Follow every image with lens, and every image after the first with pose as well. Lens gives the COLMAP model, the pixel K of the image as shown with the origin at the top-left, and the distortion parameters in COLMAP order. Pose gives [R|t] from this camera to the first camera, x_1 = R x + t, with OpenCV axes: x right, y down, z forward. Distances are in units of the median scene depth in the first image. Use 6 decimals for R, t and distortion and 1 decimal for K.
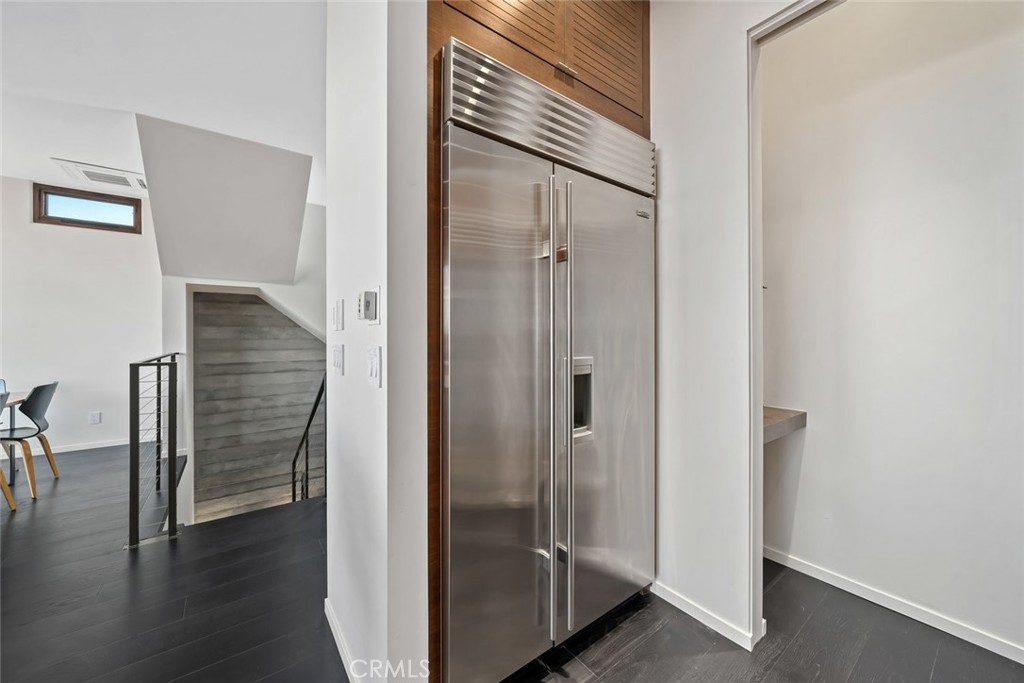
lens RADIAL K [[386.3, 0, 515.2], [0, 386.3, 335.0], [0, 0, 1]] dist [-0.003092, -0.000773]
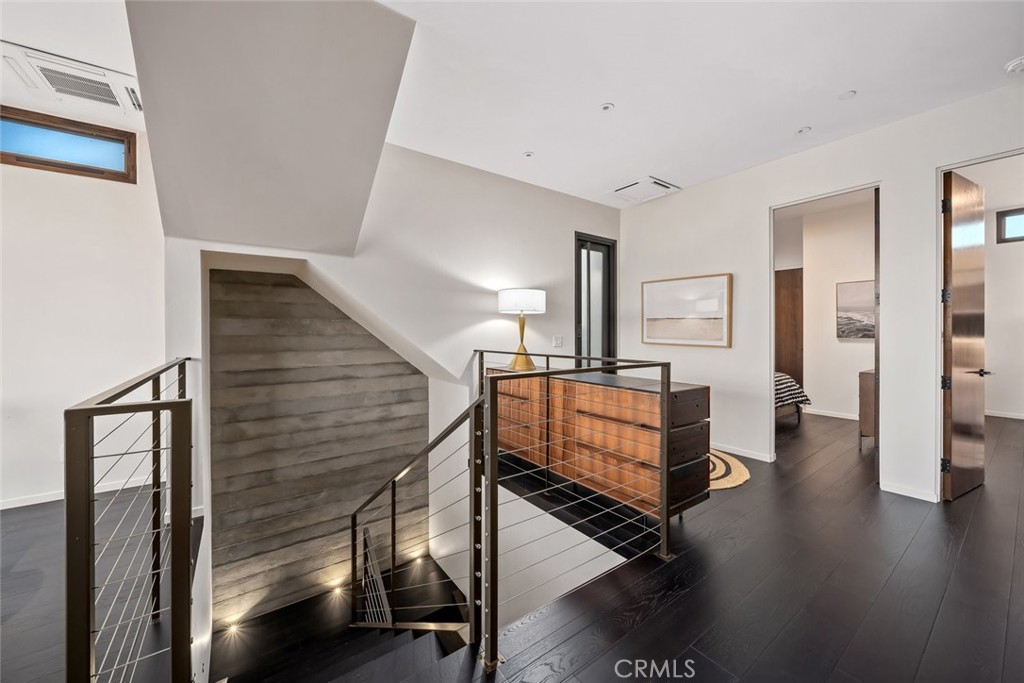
lens RADIAL K [[386.3, 0, 505.7], [0, 386.3, 331.5], [0, 0, 1]] dist [-0.003092, -0.000773]
pose [[0.999661, -0.000516, -0.026030, -0.266927], [0.000632, 0.999990, 0.004460, 0.000066], [0.026027, -0.004475, 0.999651, 0.299490]]
